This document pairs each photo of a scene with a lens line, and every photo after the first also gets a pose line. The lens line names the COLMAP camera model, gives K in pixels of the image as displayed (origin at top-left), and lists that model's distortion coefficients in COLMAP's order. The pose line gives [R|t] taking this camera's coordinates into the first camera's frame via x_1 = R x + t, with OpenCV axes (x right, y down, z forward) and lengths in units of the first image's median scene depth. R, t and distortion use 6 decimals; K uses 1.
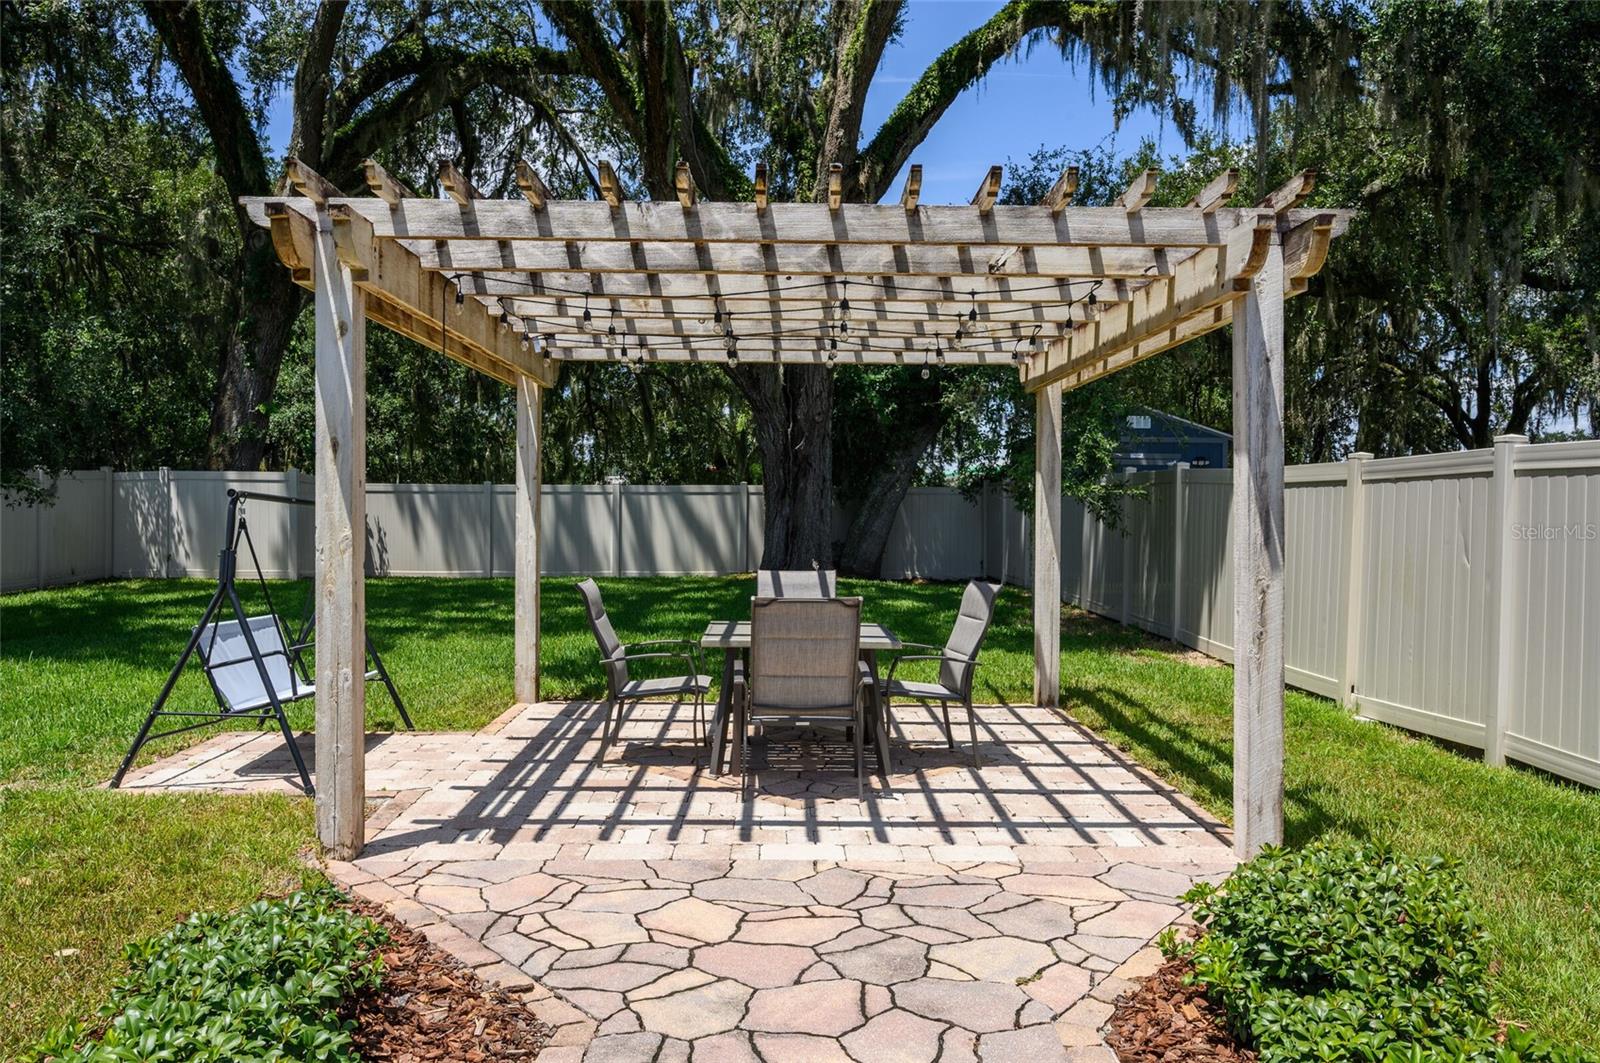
lens RADIAL K [[1233.0, 0, 812.7], [0, 1233.0, 521.5], [0, 0, 1]] dist [-0.002485, -0.000678]
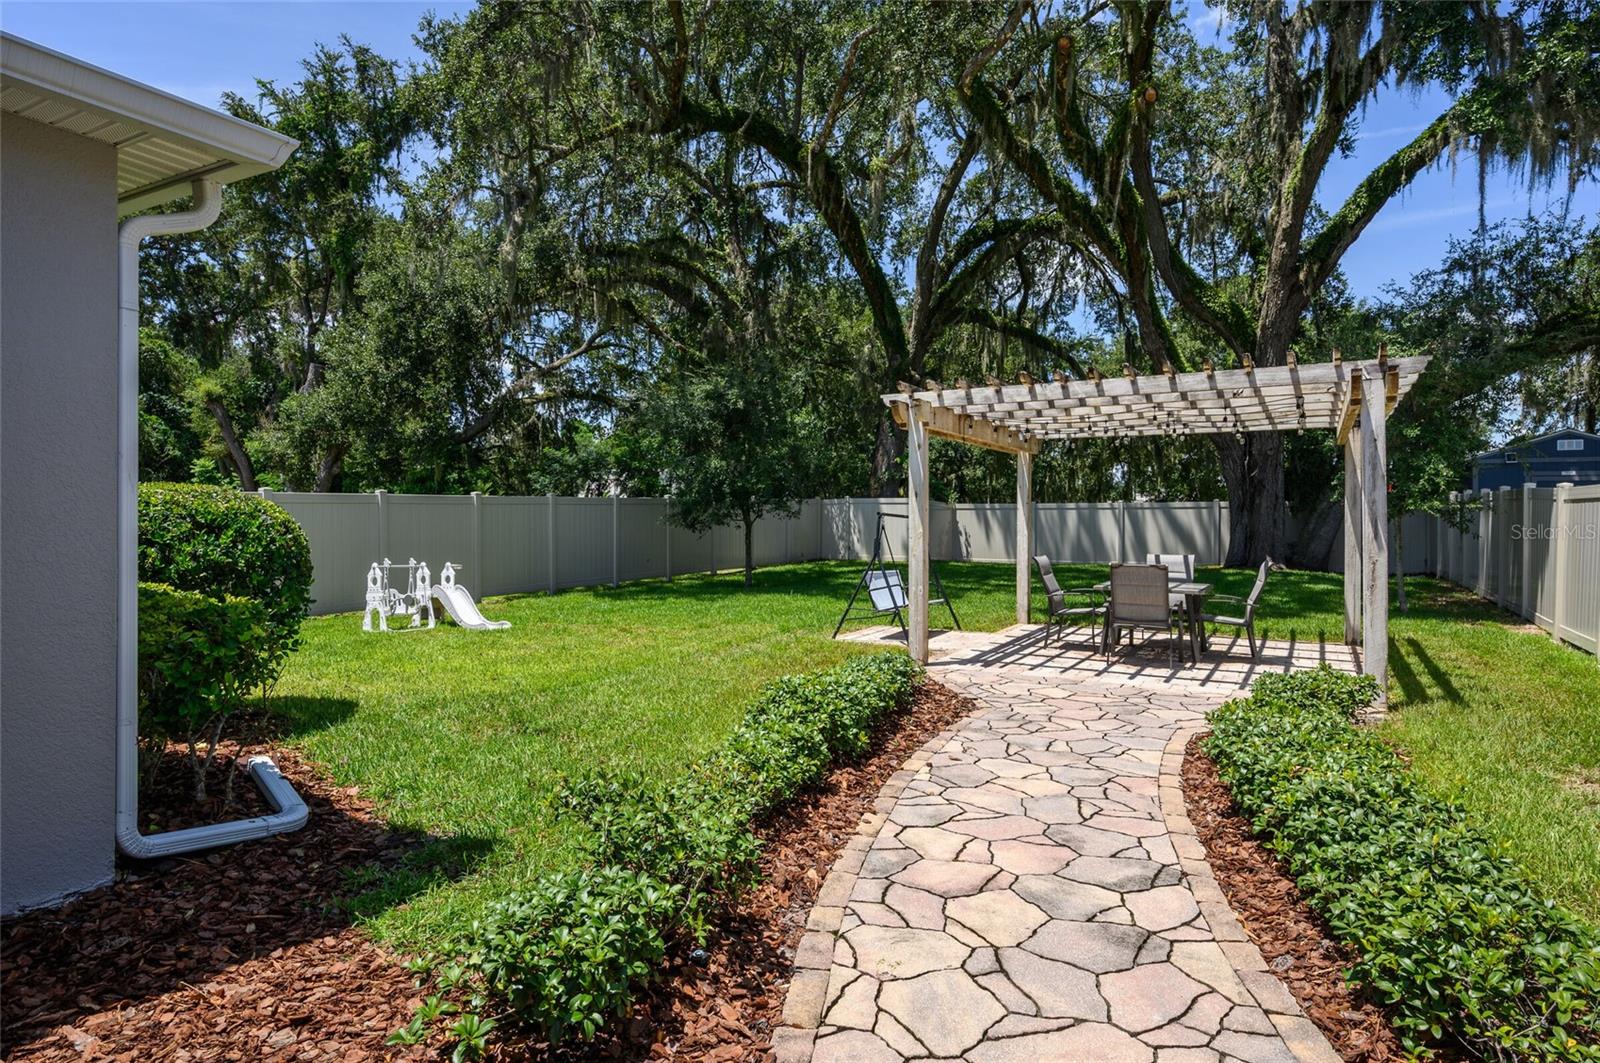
lens RADIAL K [[889.4, 0, 804.2], [0, 889.4, 523.3], [0, 0, 1]] dist [-0.004605, -0.000203]
pose [[0.862990, -0.001685, -0.505218, 0.061964], [-0.001038, 0.999986, -0.005109, 0.000807], [0.505220, 0.004934, 0.862976, -0.125792]]
